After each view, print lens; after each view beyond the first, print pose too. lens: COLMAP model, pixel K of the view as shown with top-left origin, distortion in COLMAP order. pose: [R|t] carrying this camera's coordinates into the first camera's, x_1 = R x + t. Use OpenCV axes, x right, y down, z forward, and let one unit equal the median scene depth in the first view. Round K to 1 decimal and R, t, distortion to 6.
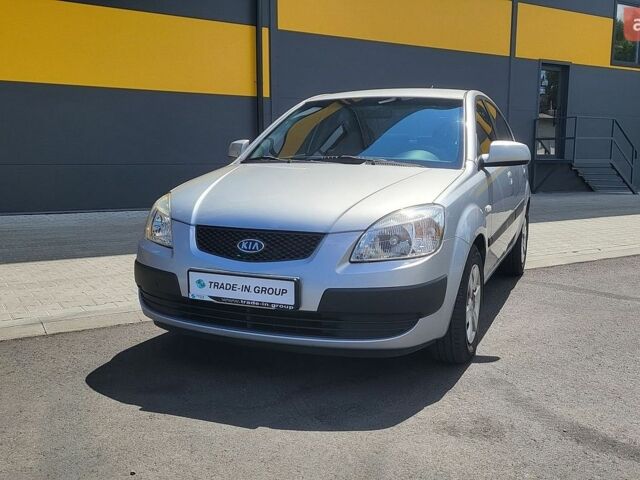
lens RADIAL K [[630.8, 0, 321.1], [0, 630.8, 242.5], [0, 0, 1]] dist [0.034109, 0.000000]
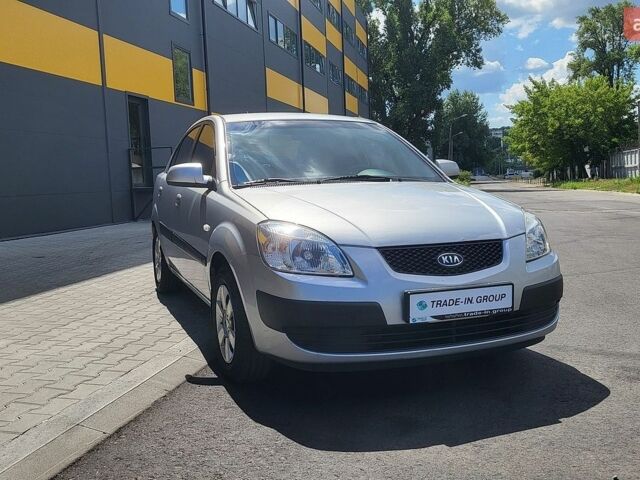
lens RADIAL K [[630.8, 0, 319.7], [0, 630.8, 239.8], [0, 0, 1]] dist [0.034109, 0.000000]
pose [[0.733696, -0.094877, 0.672821, -0.937475], [0.130963, 0.991383, -0.003014, -0.050094], [-0.666737, 0.090326, 0.739799, 0.390229]]
